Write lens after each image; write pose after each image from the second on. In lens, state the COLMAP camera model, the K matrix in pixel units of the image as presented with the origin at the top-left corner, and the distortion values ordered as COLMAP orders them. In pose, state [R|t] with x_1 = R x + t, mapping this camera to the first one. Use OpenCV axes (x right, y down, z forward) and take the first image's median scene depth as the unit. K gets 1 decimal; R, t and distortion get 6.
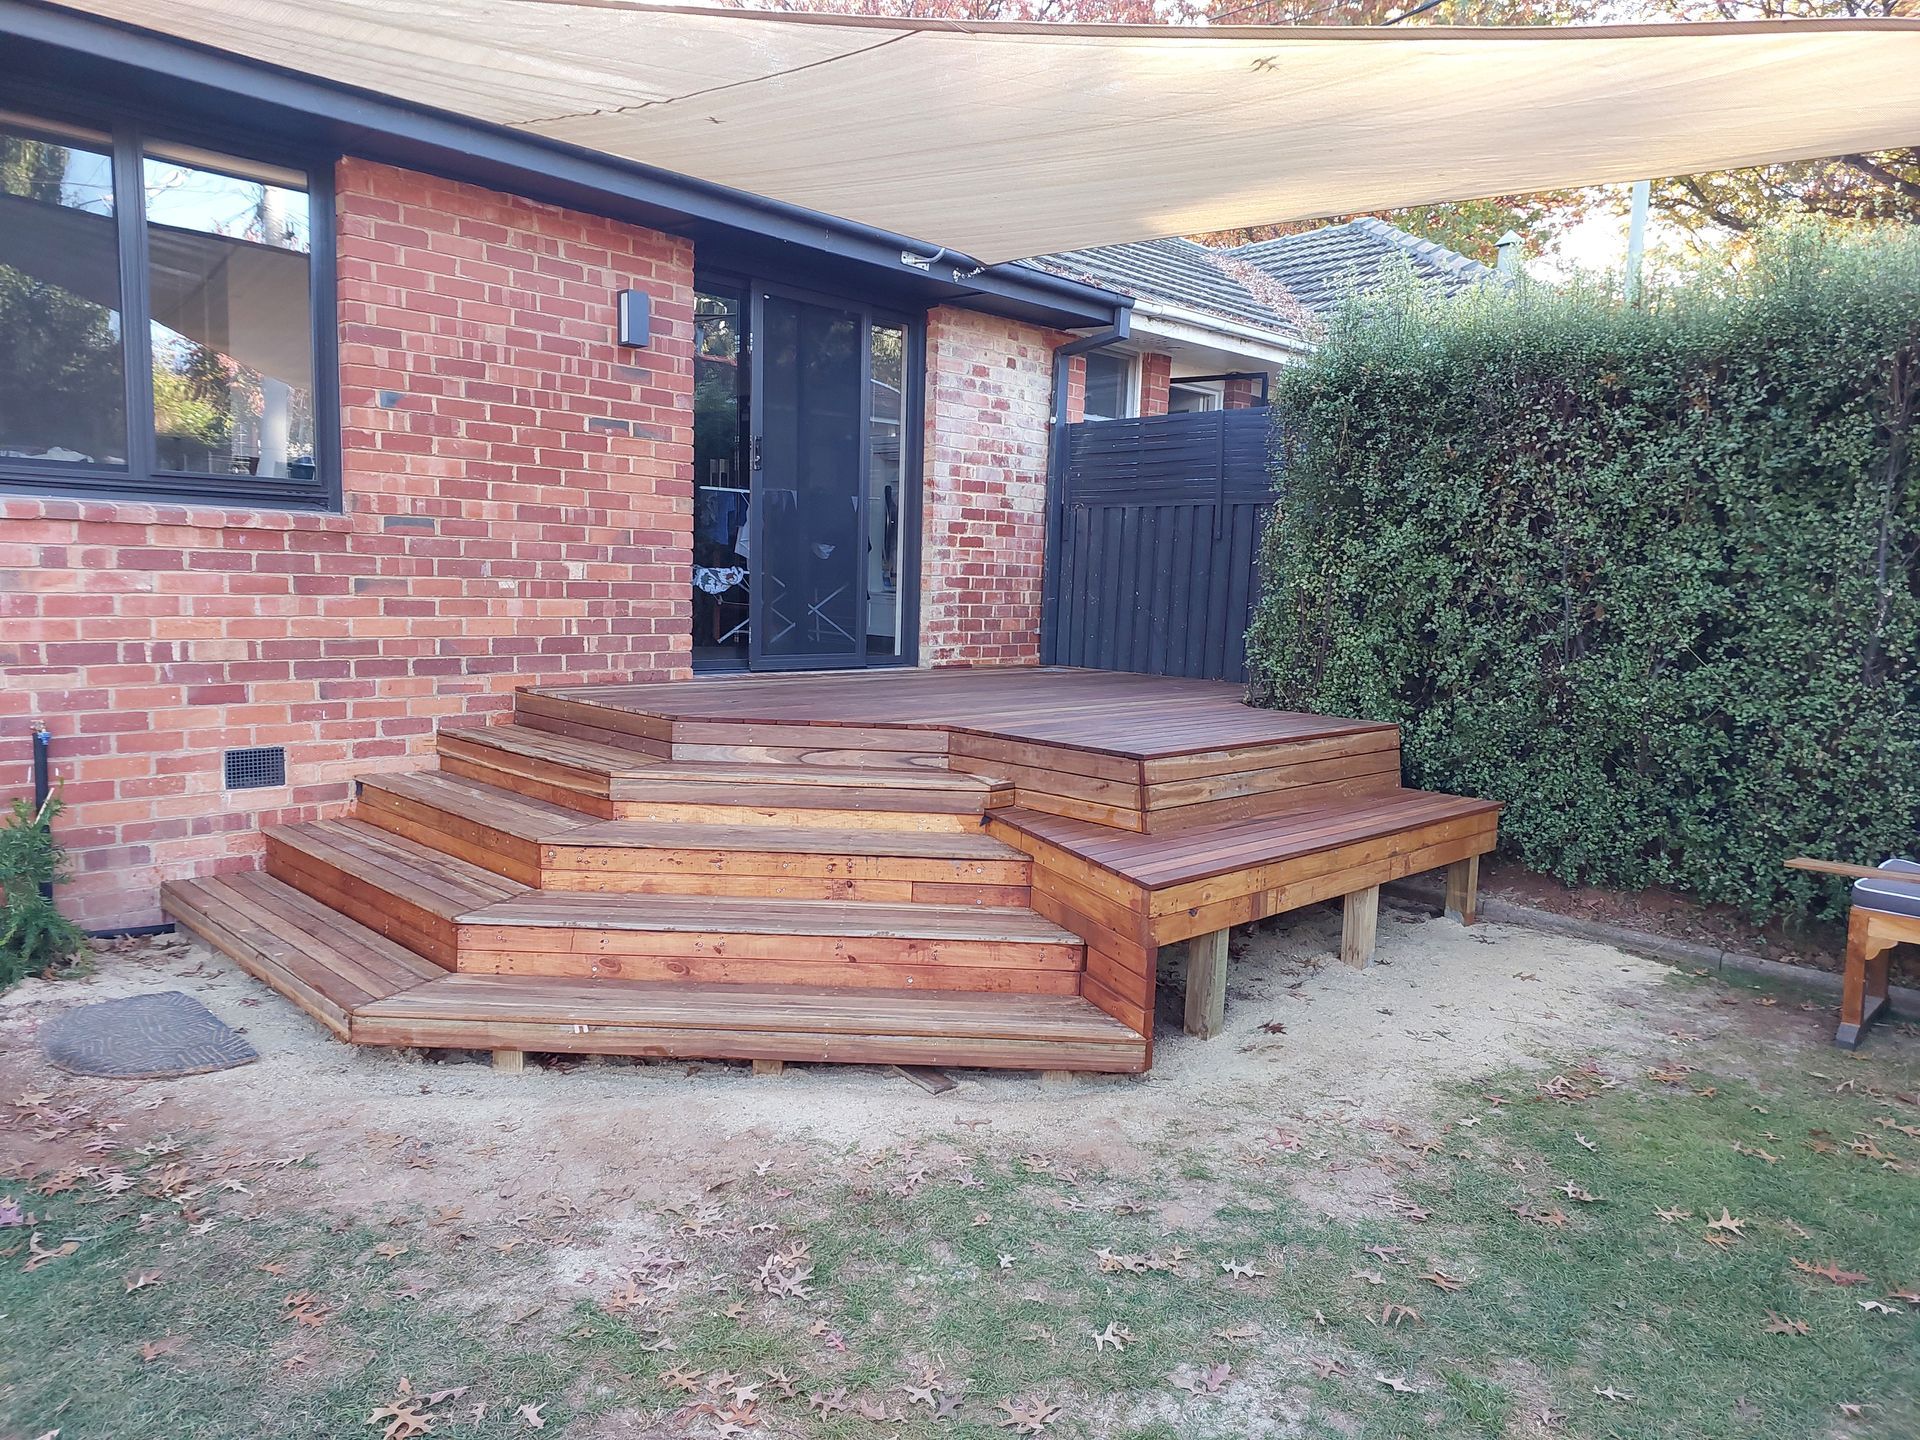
lens RADIAL K [[1300.0, 0, 986.0], [0, 1300.0, 811.8], [0, 0, 1]] dist [0.069049, -0.074516]
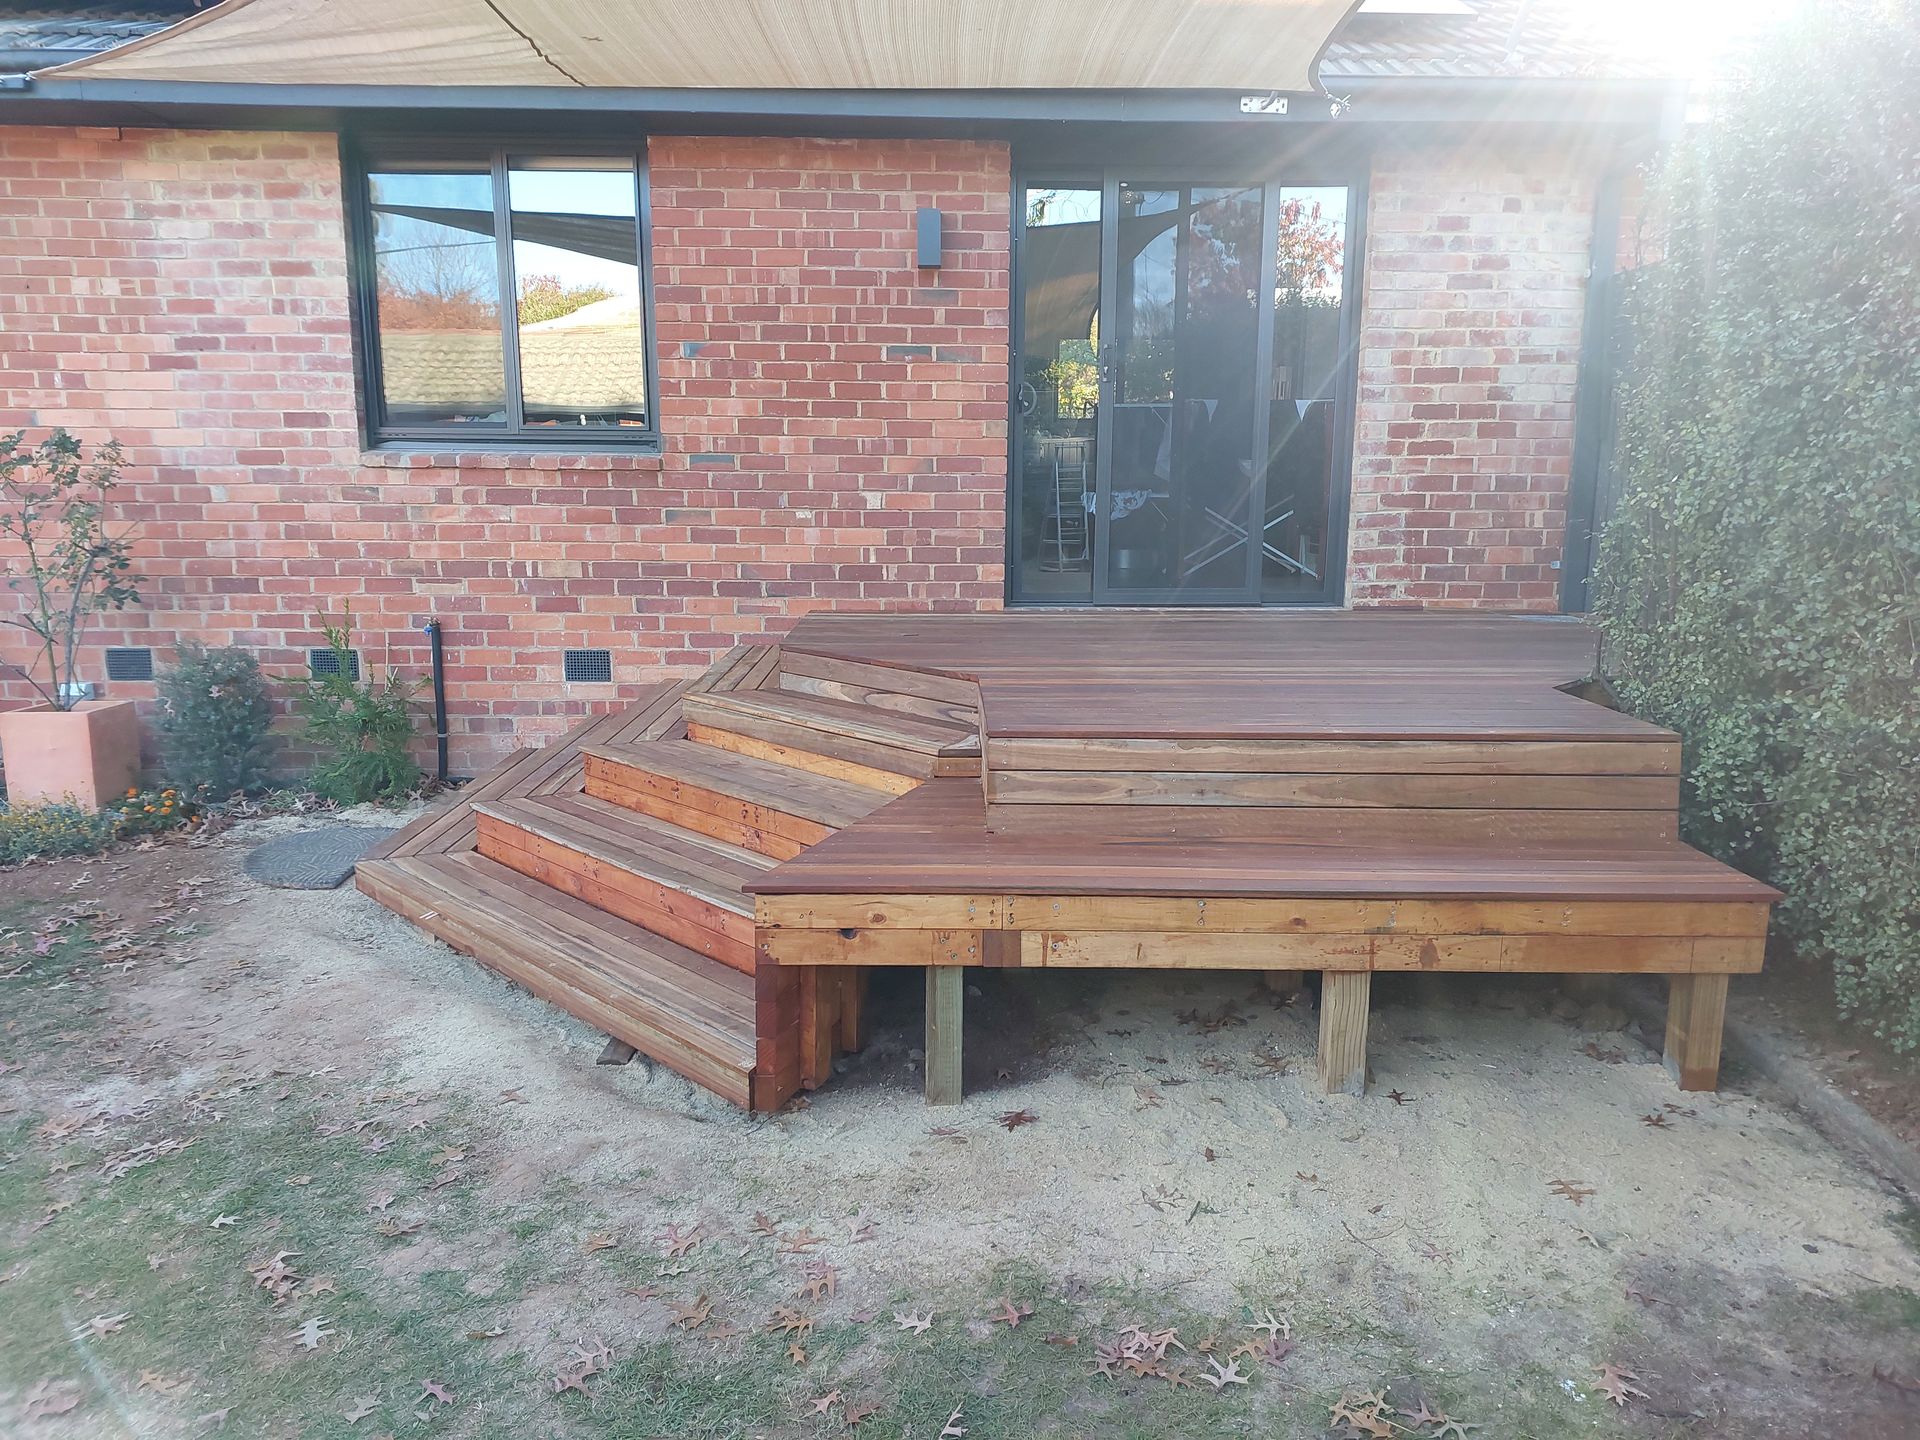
lens RADIAL K [[1300.0, 0, 932.6], [0, 1300.0, 787.4], [0, 0, 1]] dist [0.069049, -0.074516]
pose [[0.703238, 0.139528, -0.697129, 0.516488], [-0.111817, 0.990056, 0.085360, -0.058397], [0.702106, 0.017922, 0.711847, 0.340348]]
